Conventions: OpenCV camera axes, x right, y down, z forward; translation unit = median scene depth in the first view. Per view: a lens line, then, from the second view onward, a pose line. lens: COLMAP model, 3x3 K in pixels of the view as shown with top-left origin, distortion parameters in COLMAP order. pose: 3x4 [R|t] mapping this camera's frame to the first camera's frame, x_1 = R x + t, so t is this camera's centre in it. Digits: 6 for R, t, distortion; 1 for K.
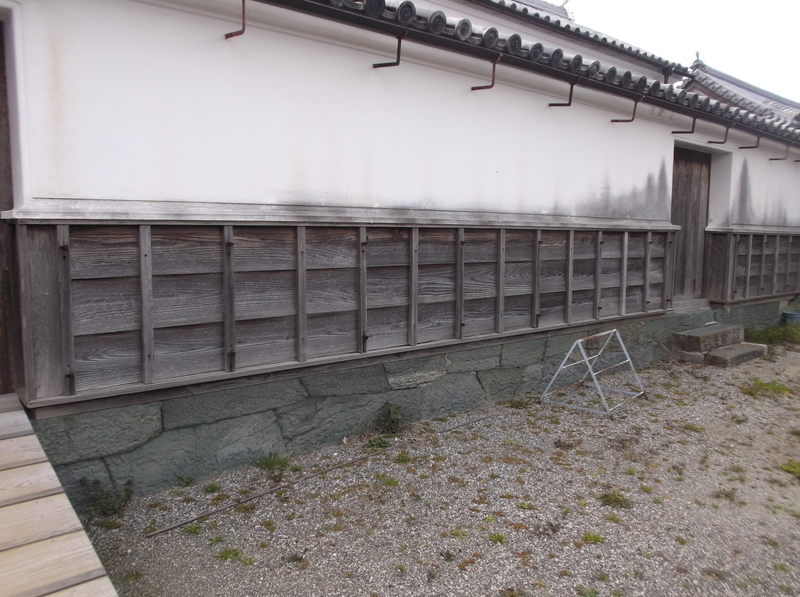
lens RADIAL K [[618.5, 0, 400.1], [0, 618.5, 296.4], [0, 0, 1]] dist [-0.038712, 0.005438]
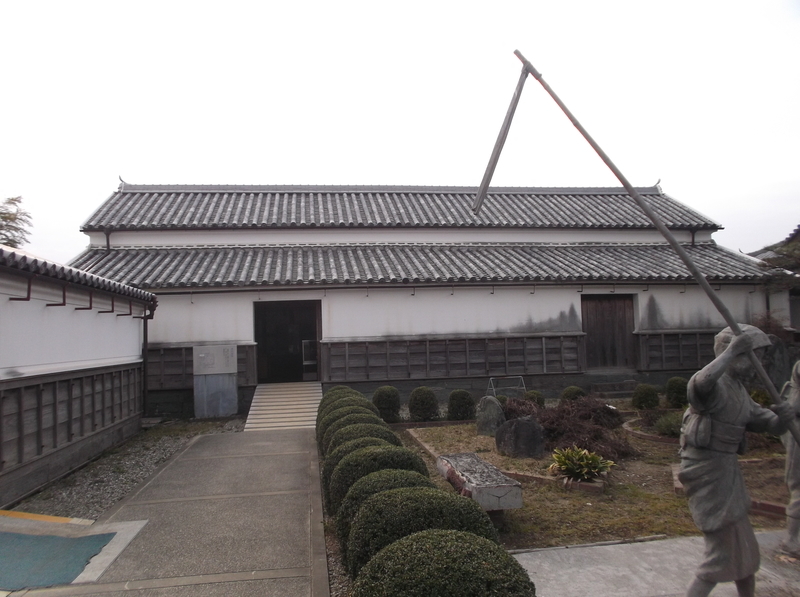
lens RADIAL K [[618.5, 0, 399.7], [0, 618.5, 299.9], [0, 0, 1]] dist [-0.038712, 0.005438]
pose [[0.850604, -0.047197, -0.523684, 1.504855], [-0.022844, 0.991706, -0.126482, 0.085985], [0.525310, 0.119549, 0.842471, -1.717941]]
